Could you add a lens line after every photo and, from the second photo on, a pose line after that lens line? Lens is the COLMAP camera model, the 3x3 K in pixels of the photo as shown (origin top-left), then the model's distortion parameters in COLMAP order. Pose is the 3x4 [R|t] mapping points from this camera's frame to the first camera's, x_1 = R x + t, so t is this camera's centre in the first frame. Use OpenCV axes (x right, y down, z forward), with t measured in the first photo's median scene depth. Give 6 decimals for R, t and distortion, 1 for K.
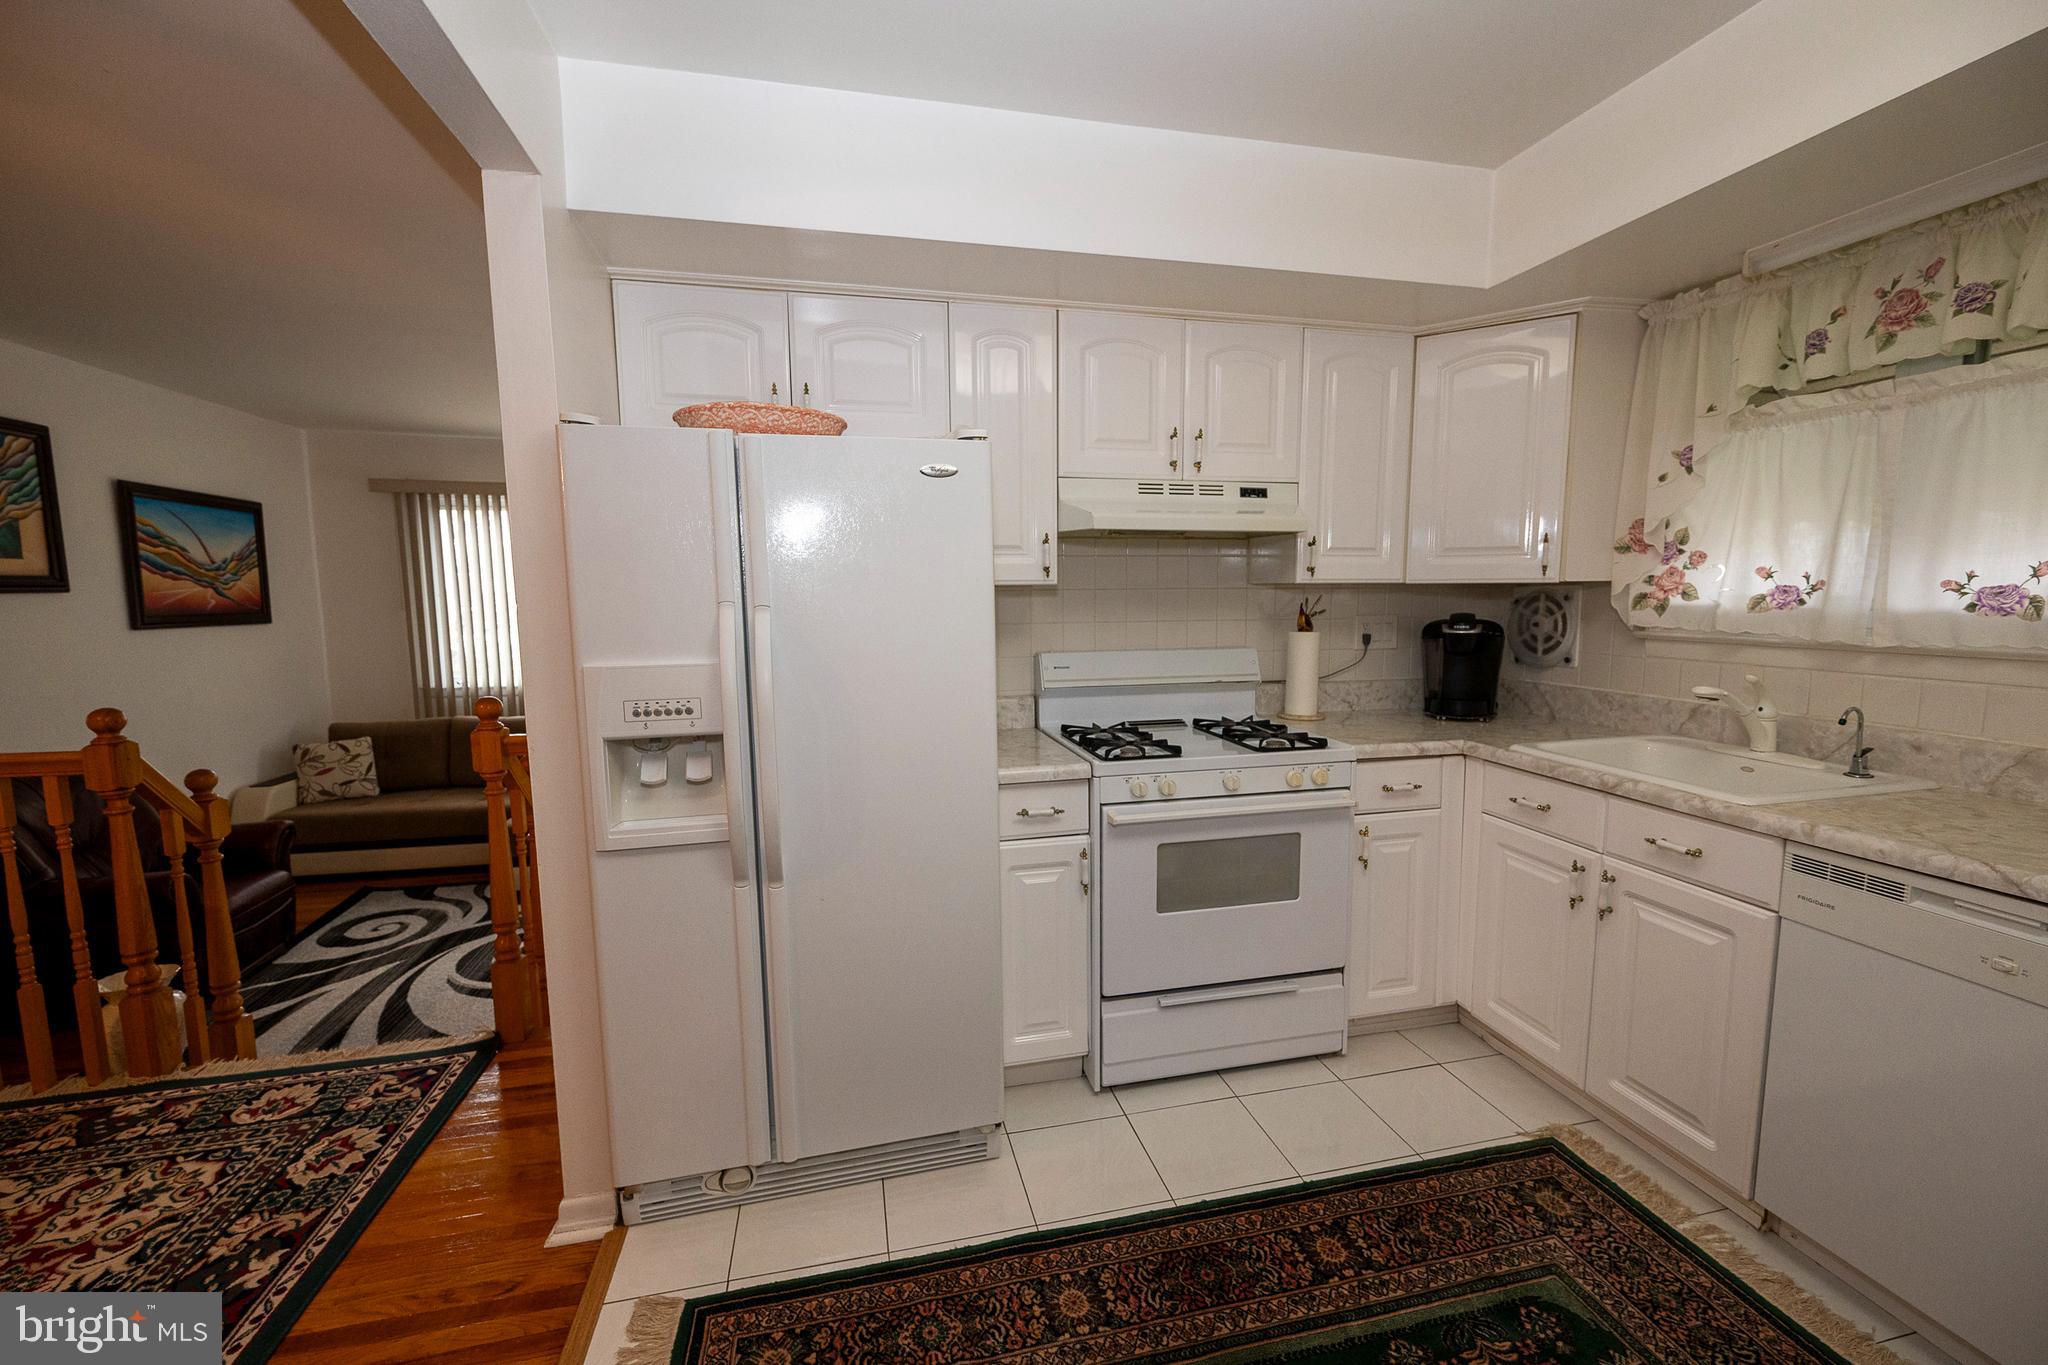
lens RADIAL K [[782.8, 0, 1020.1], [0, 782.8, 684.5], [0, 0, 1]] dist [-0.002596, -0.000233]
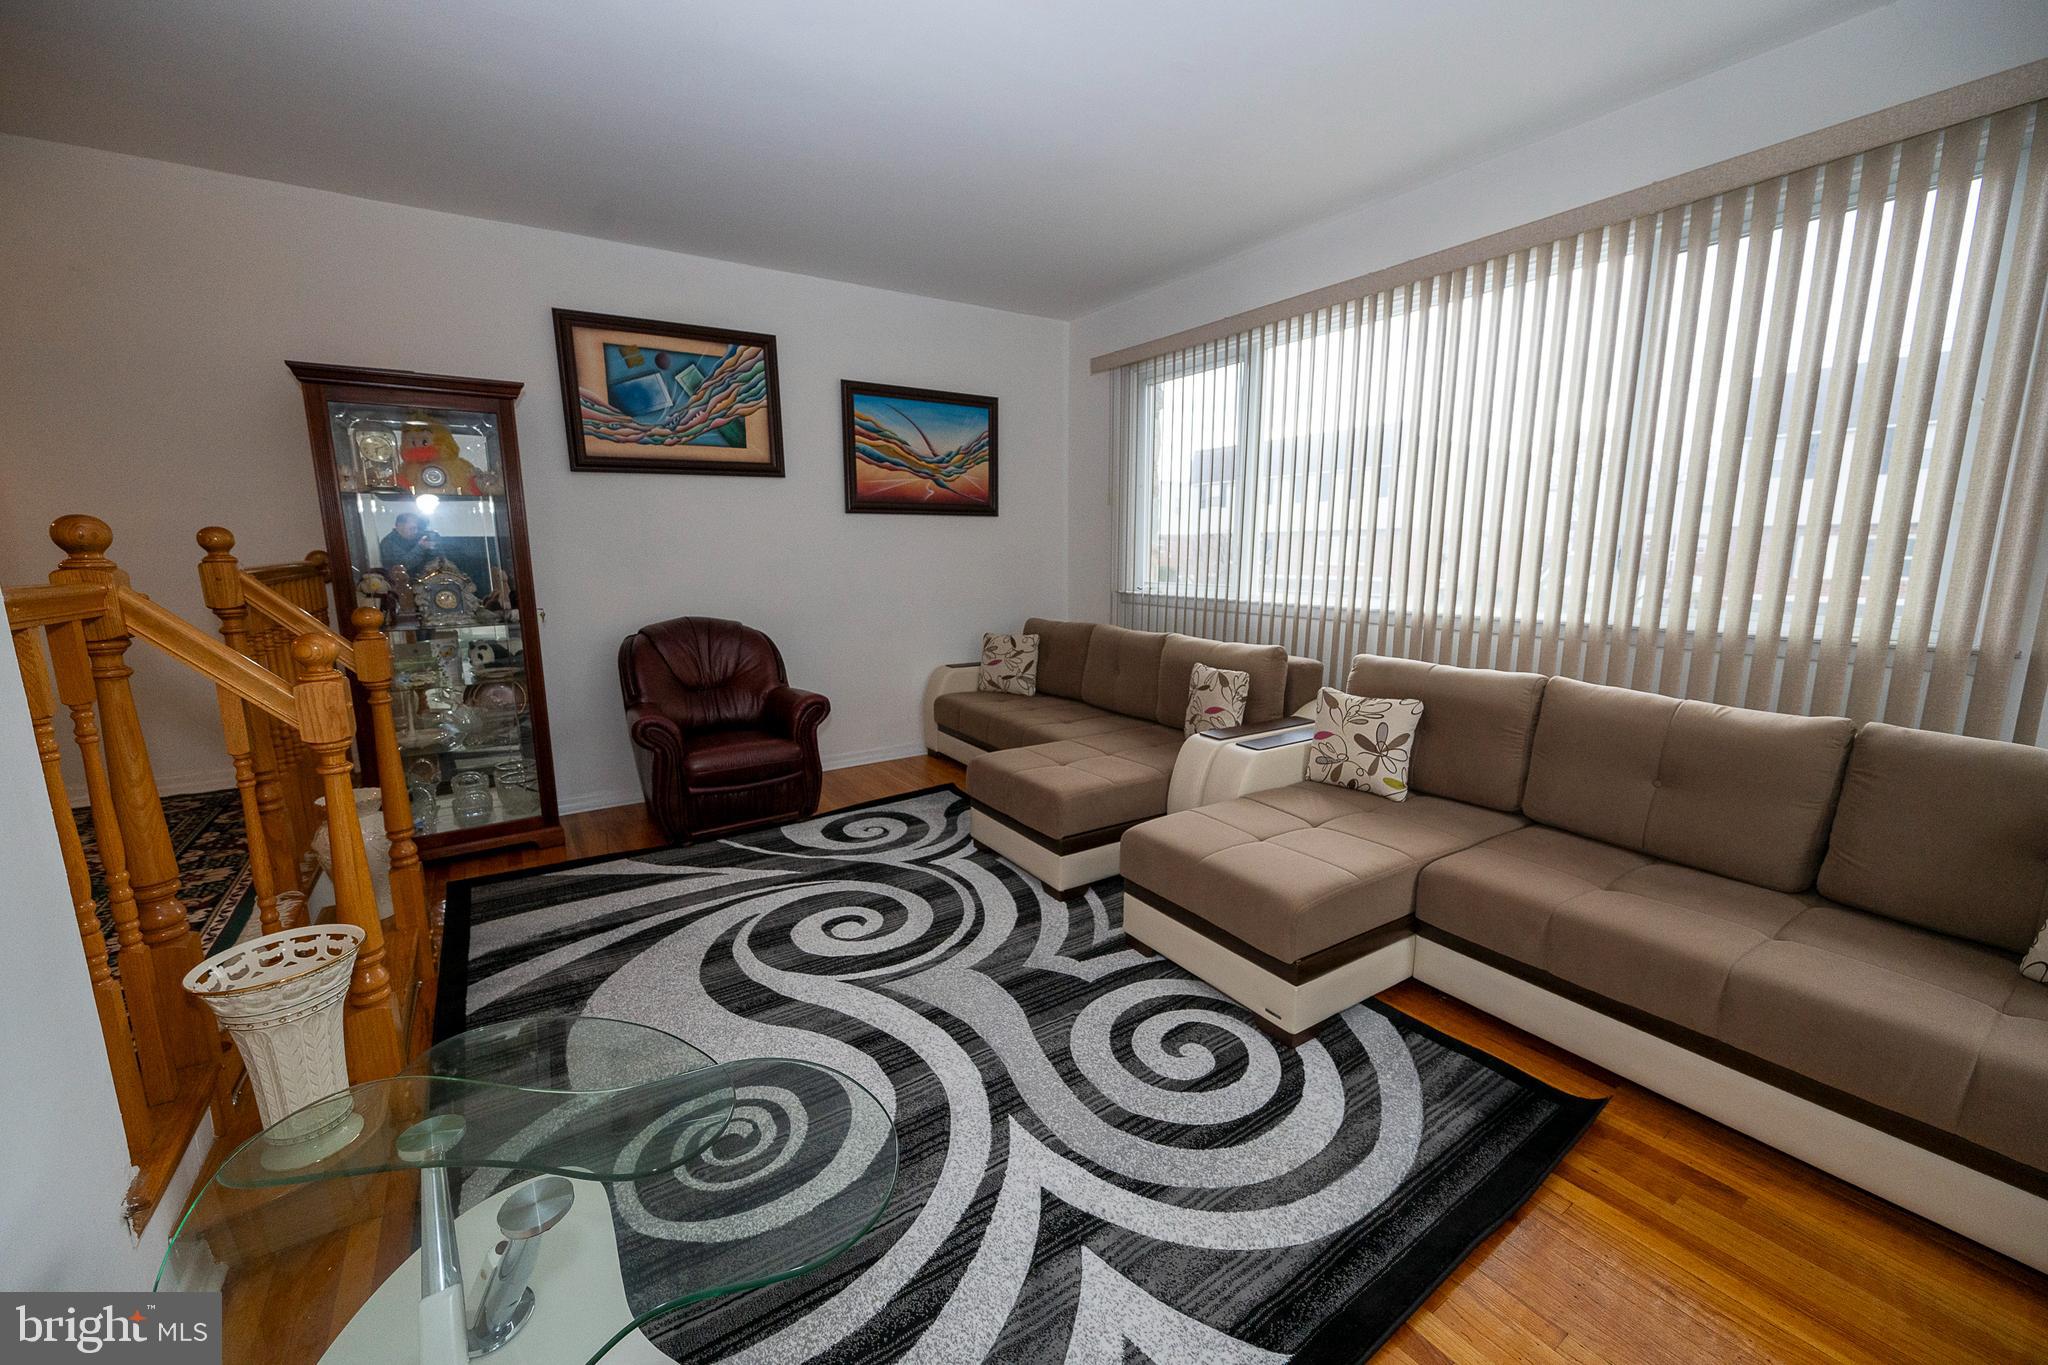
lens RADIAL K [[782.8, 0, 1036.8], [0, 782.8, 692.0], [0, 0, 1]] dist [-0.002596, -0.000233]
pose [[0.350569, 0.165863, -0.921732, 0.074945], [-0.094420, 0.985437, 0.141415, 0.000719], [0.931765, 0.037454, 0.361125, 0.784678]]
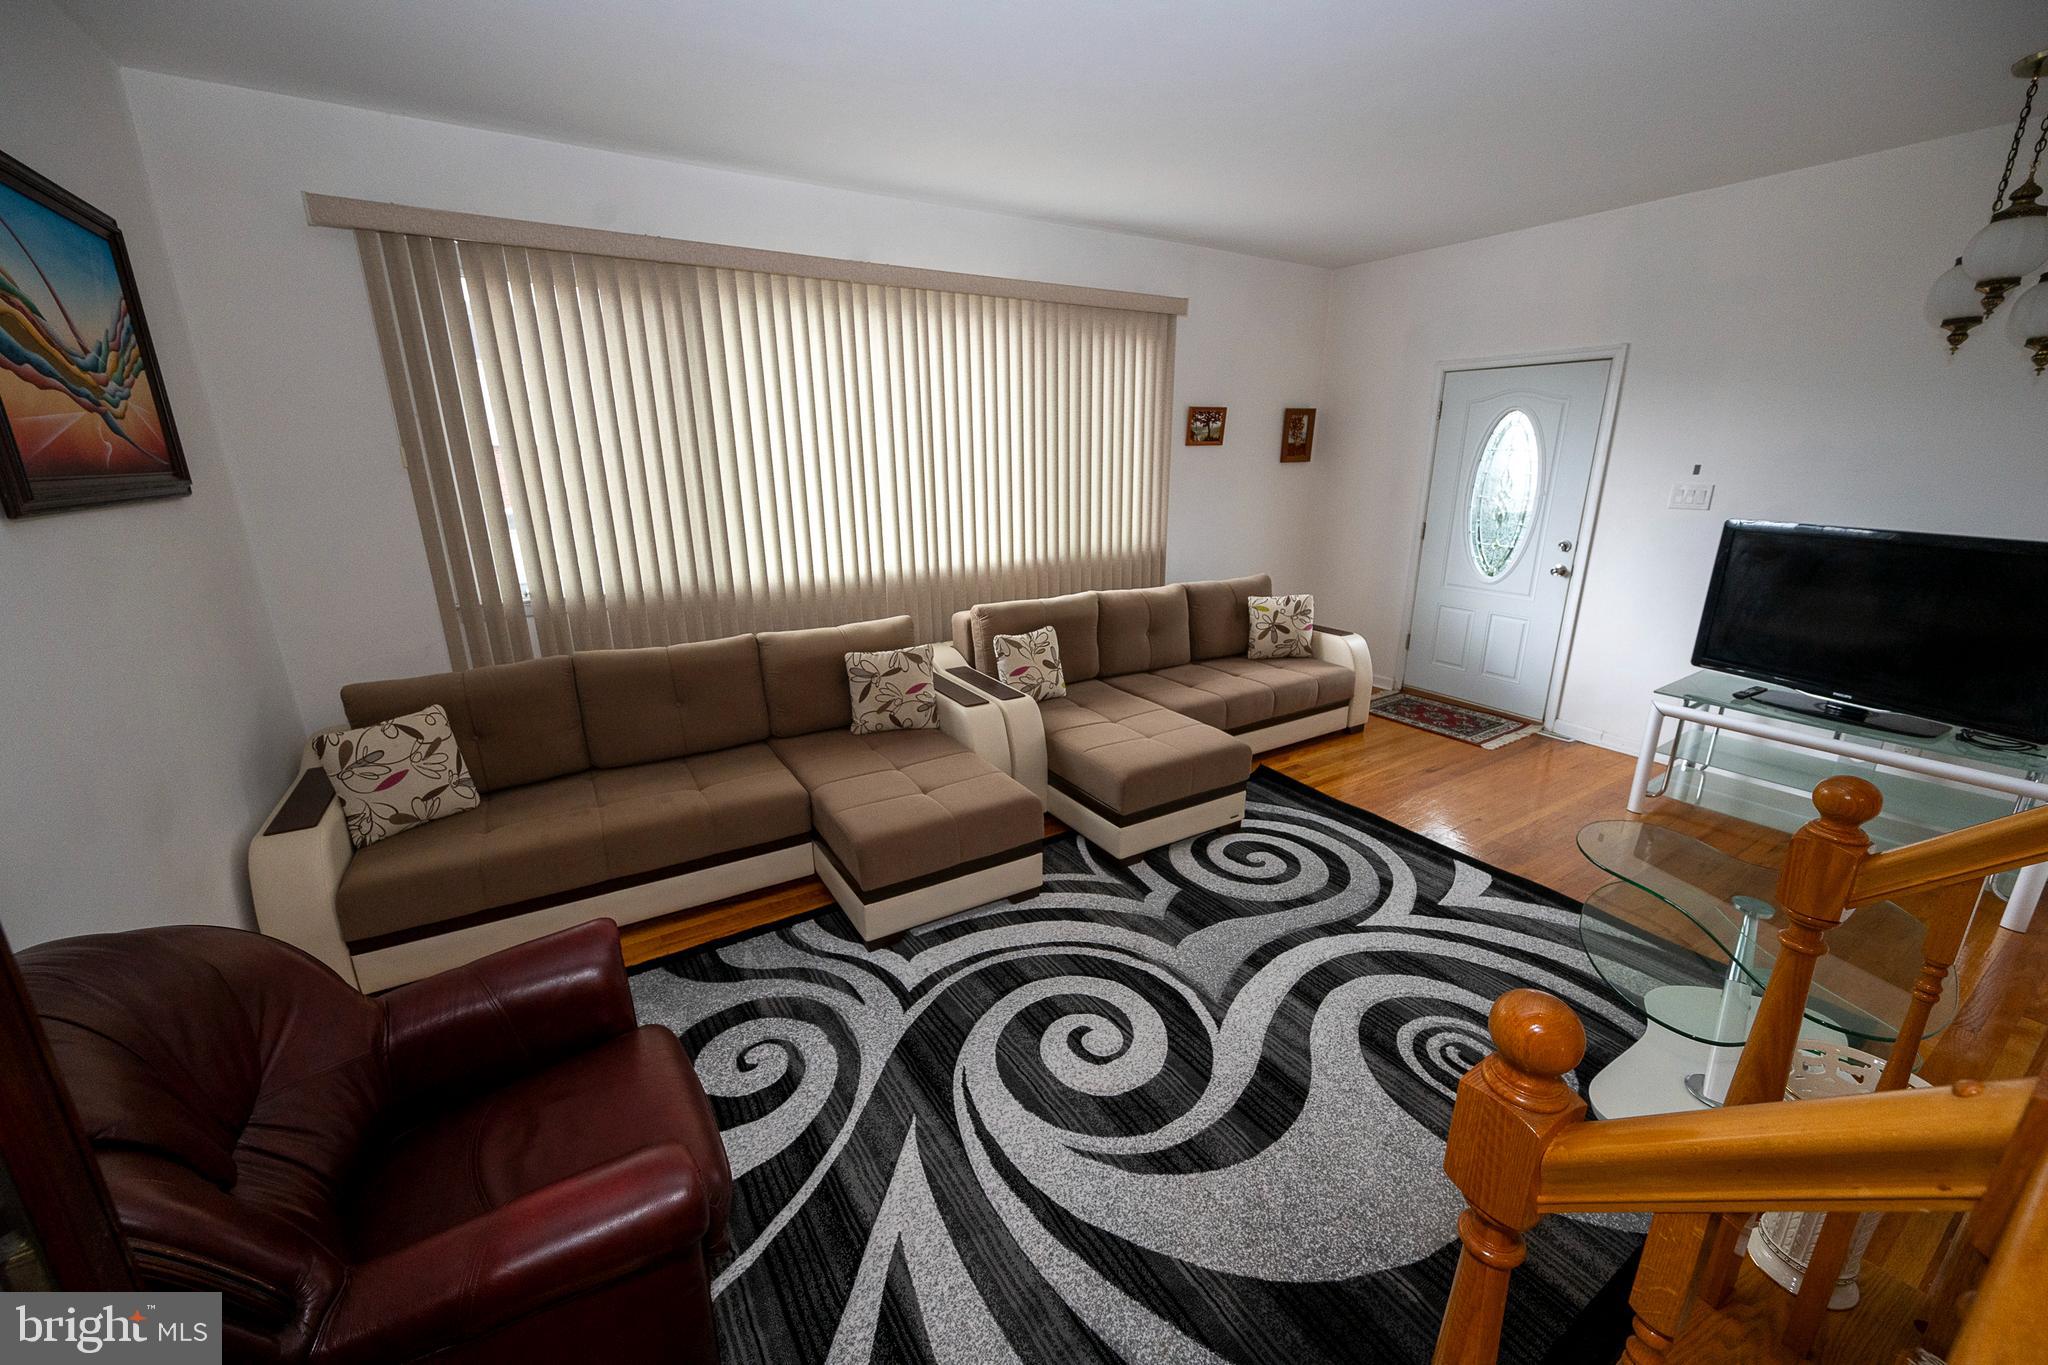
lens RADIAL K [[782.8, 0, 1023.8], [0, 782.8, 677.3], [0, 0, 1]] dist [-0.002596, -0.000233]
pose [[0.952634, -0.095030, 0.288890, -0.718544], [0.045317, 0.983677, 0.174146, -0.033693], [-0.300723, -0.152806, 0.941390, 0.440277]]
